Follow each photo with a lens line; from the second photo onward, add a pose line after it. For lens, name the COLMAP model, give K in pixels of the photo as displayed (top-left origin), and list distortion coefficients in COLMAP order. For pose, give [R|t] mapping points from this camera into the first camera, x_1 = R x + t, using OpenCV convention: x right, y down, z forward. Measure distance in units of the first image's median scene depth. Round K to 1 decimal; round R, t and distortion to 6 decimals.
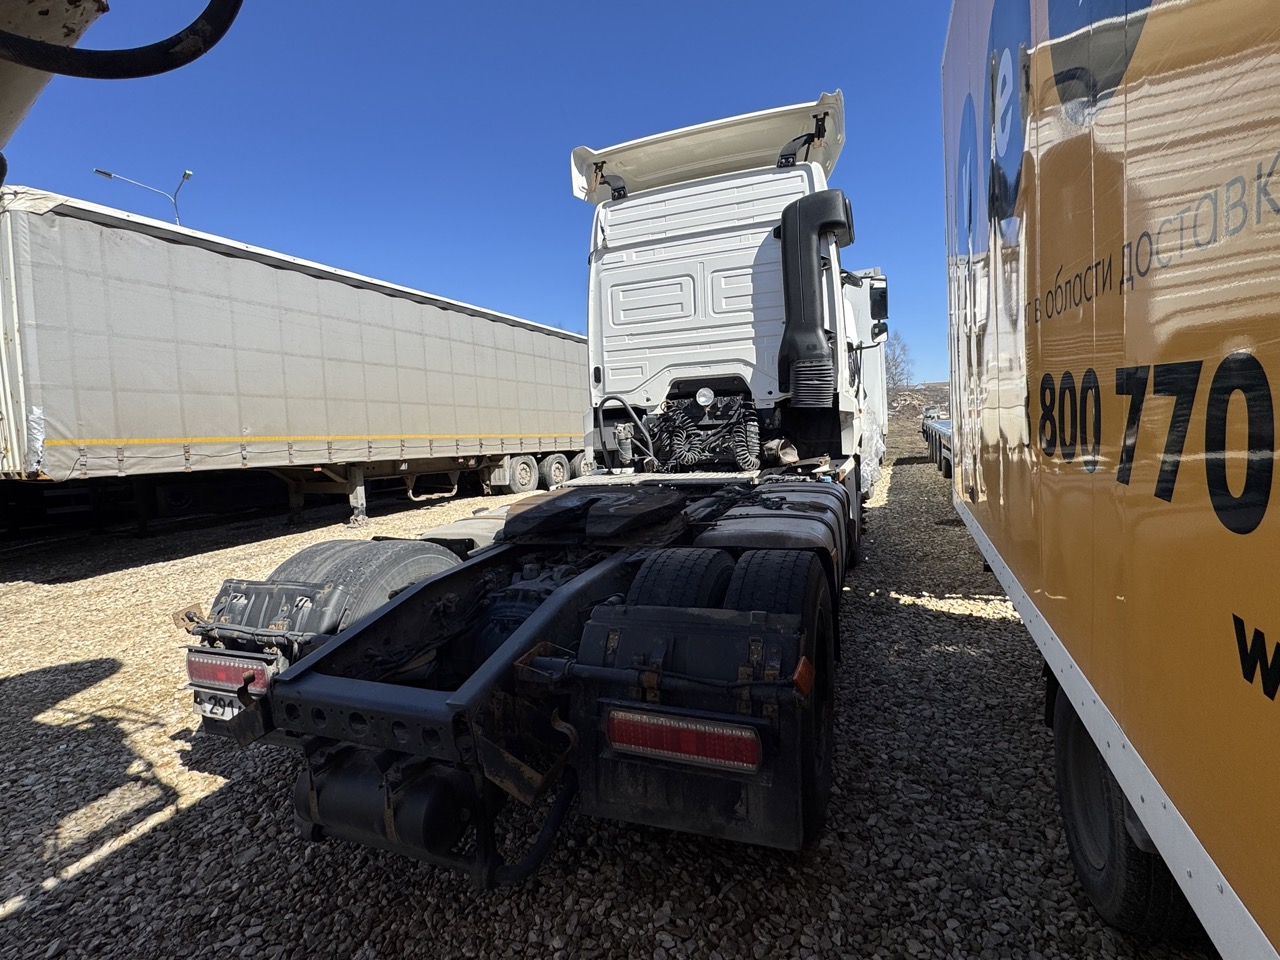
lens RADIAL K [[626.4, 0, 636.2], [0, 626.4, 474.5], [0, 0, 1]] dist [-0.000142, -0.000575]
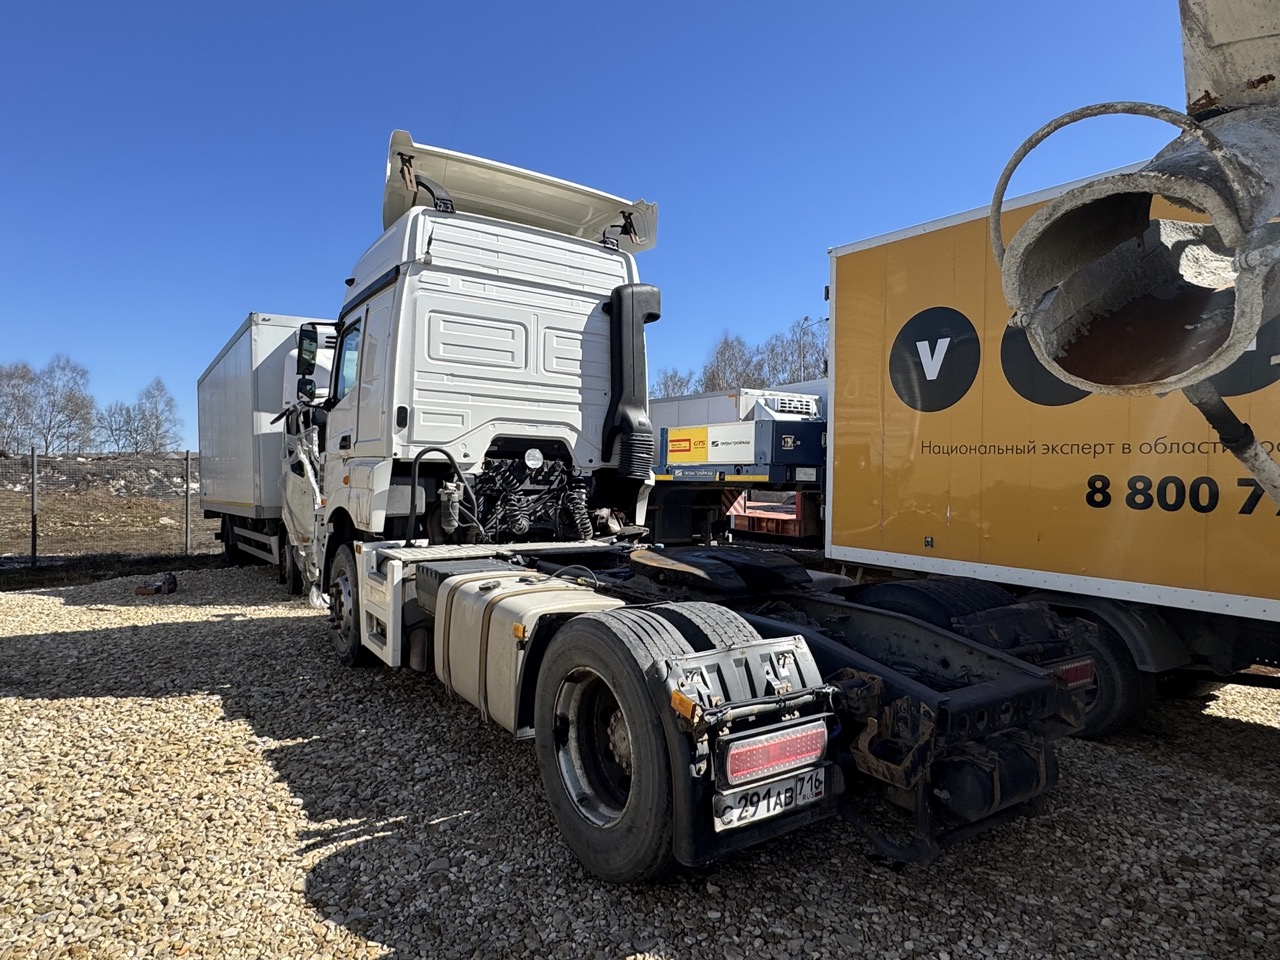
lens RADIAL K [[789.9, 0, 636.6], [0, 789.9, 482.0], [0, 0, 1]] dist [0.002123, -0.000179]
pose [[0.549627, 0.064923, 0.832884, -0.759318], [0.029142, 0.994879, -0.096781, 0.024851], [-0.834902, 0.077465, 0.544920, 0.254206]]
